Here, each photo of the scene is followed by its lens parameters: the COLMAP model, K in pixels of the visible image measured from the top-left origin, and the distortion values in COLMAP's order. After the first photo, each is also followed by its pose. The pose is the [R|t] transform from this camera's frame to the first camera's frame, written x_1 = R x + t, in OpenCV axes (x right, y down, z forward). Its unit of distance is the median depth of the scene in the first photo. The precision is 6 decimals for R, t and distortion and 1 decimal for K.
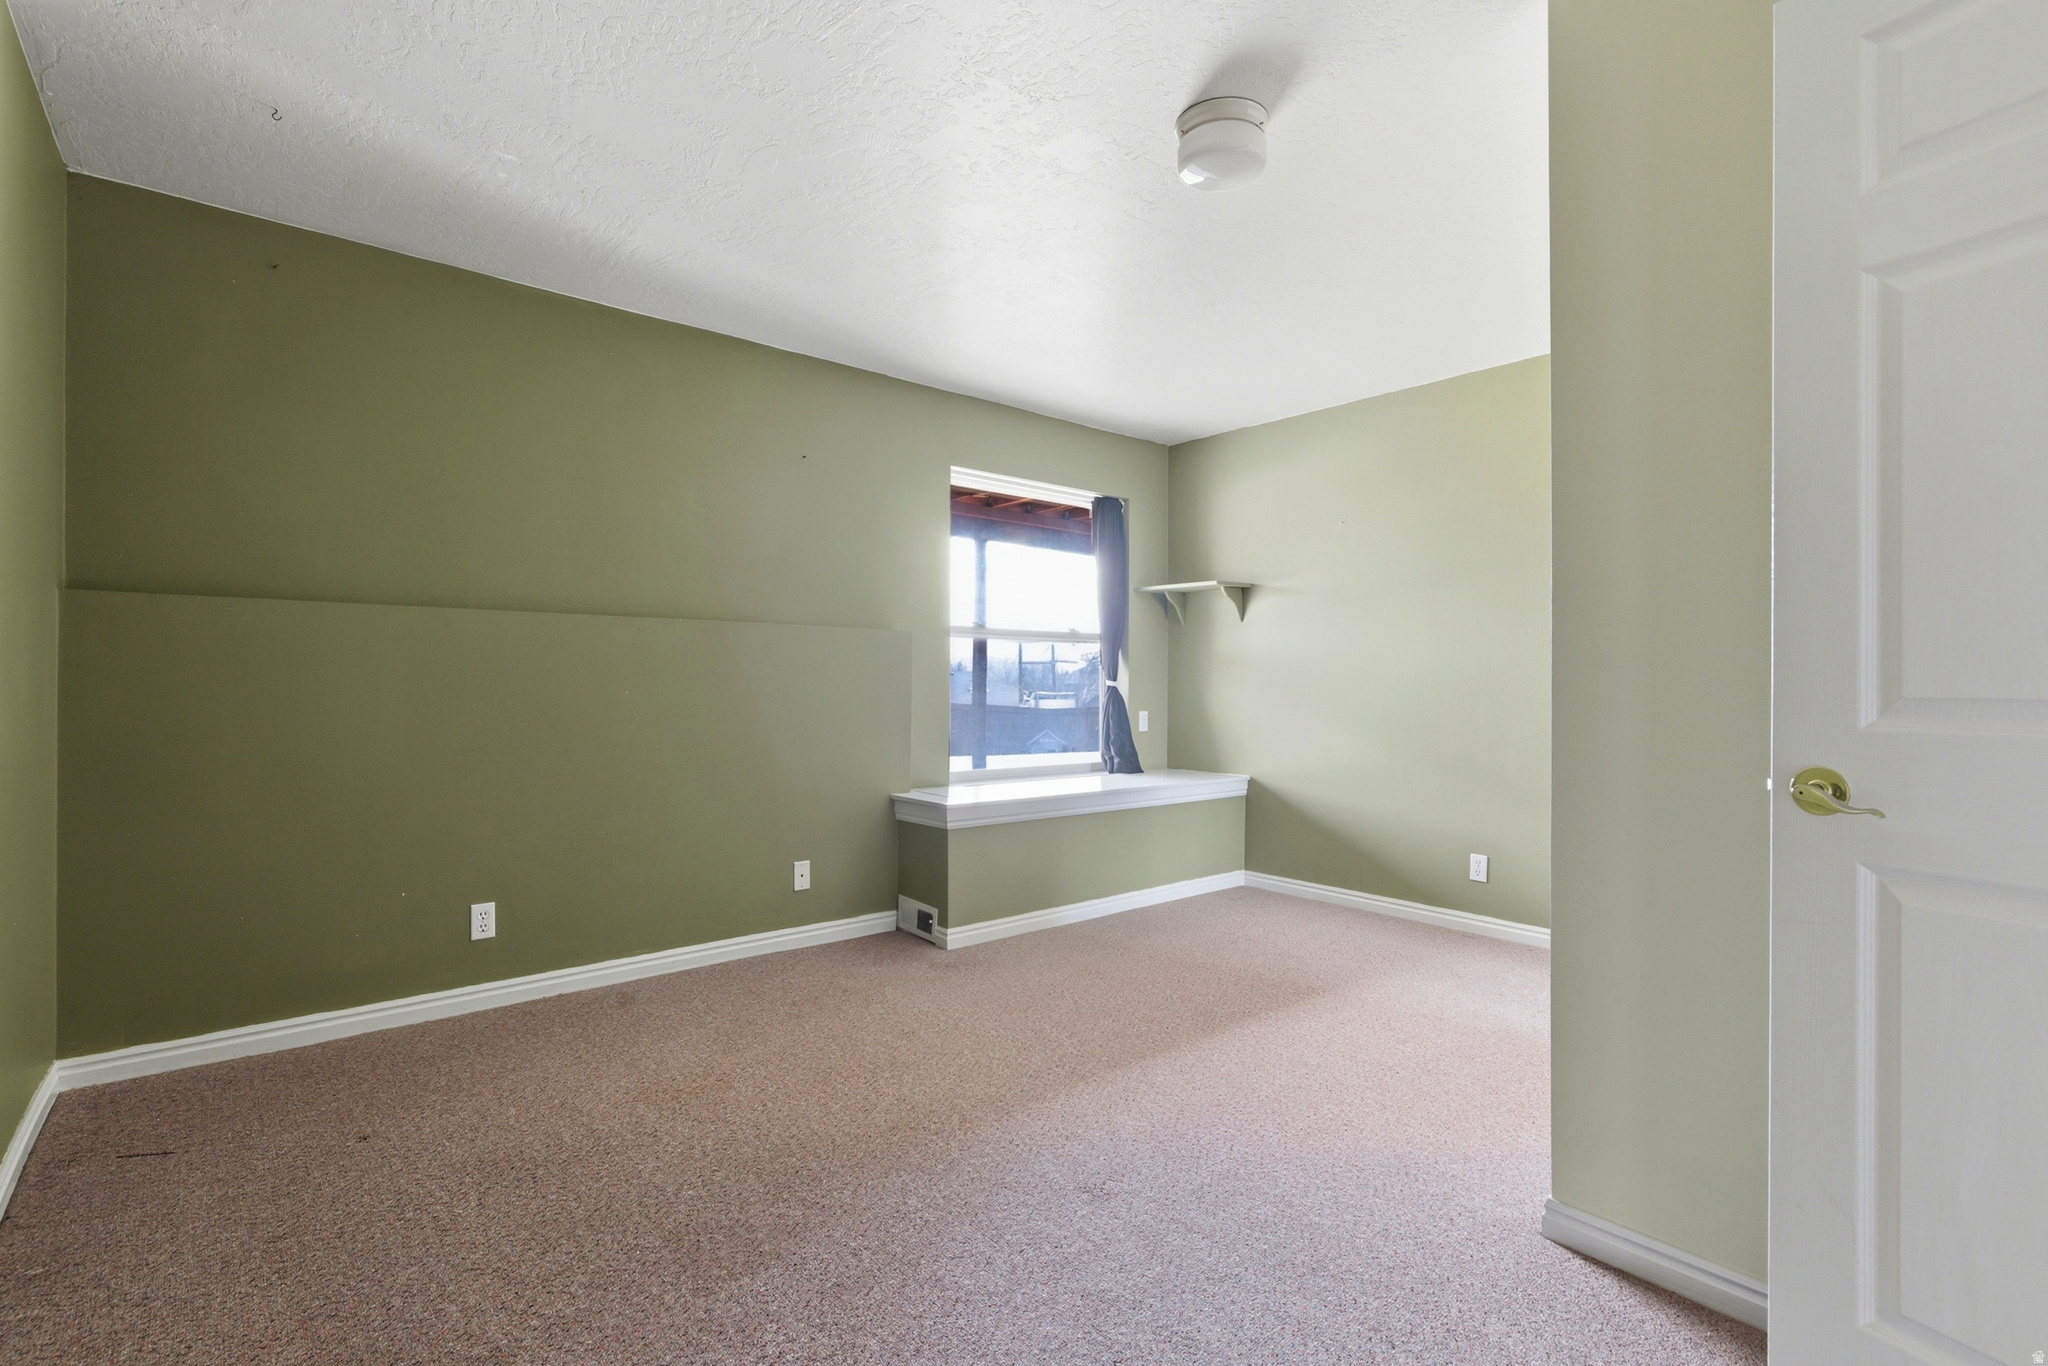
lens RADIAL K [[938.0, 0, 1026.1], [0, 938.0, 677.6], [0, 0, 1]] dist [-0.001233, 0.000049]
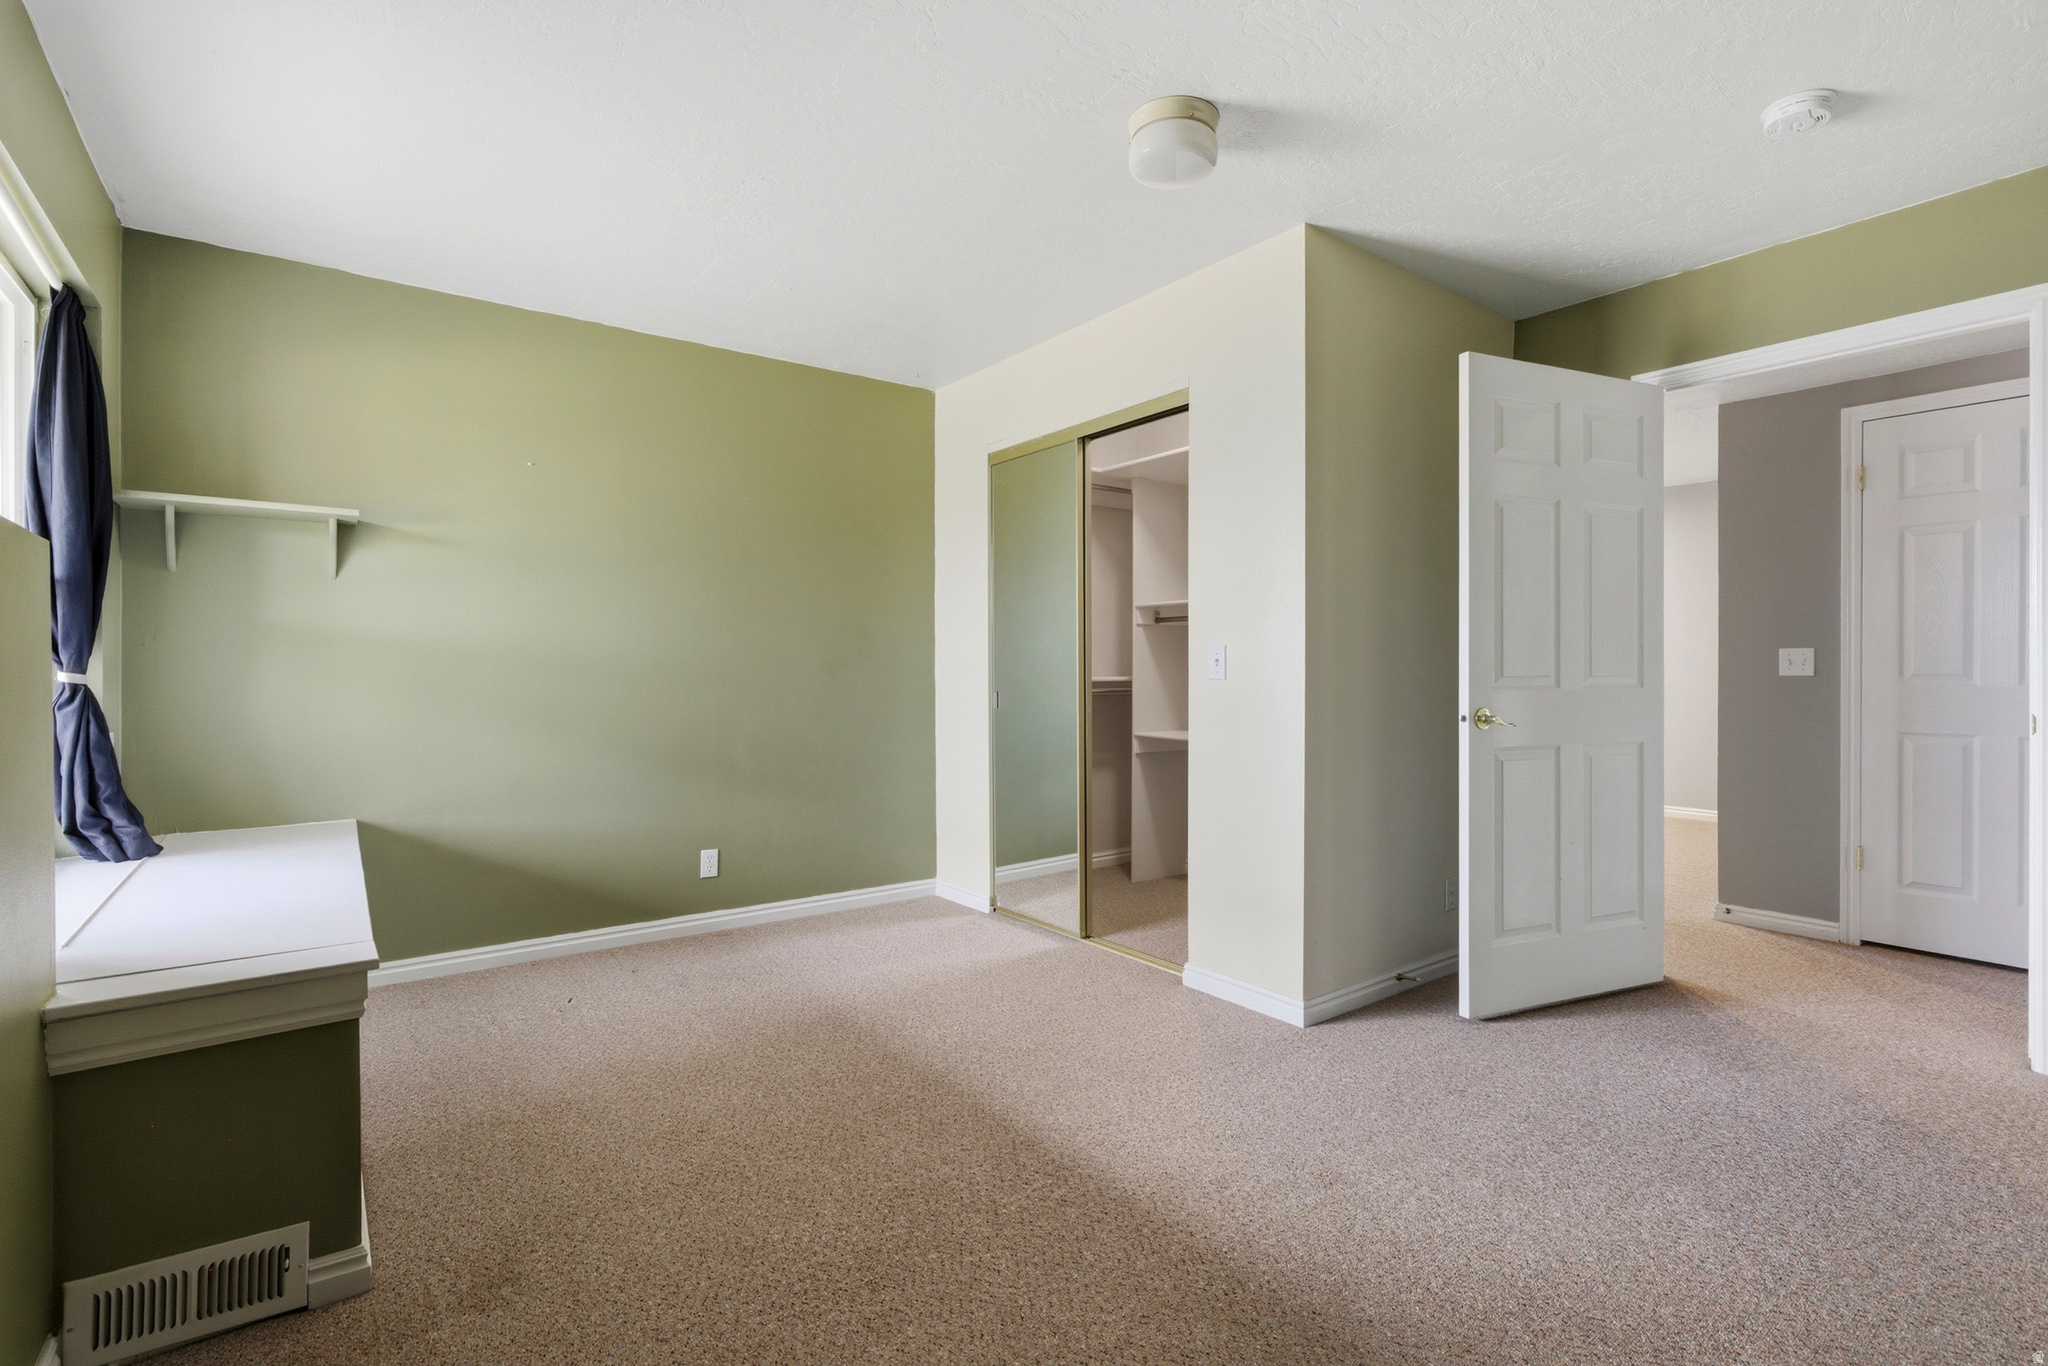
lens RADIAL K [[938.0, 0, 1026.1], [0, 938.0, 677.6], [0, 0, 1]] dist [-0.001233, 0.000049]
pose [[0.051670, -0.013108, 0.998578, -0.469552], [-0.010497, 0.999851, 0.013668, -0.006480], [-0.998609, -0.011189, 0.051525, 0.624802]]
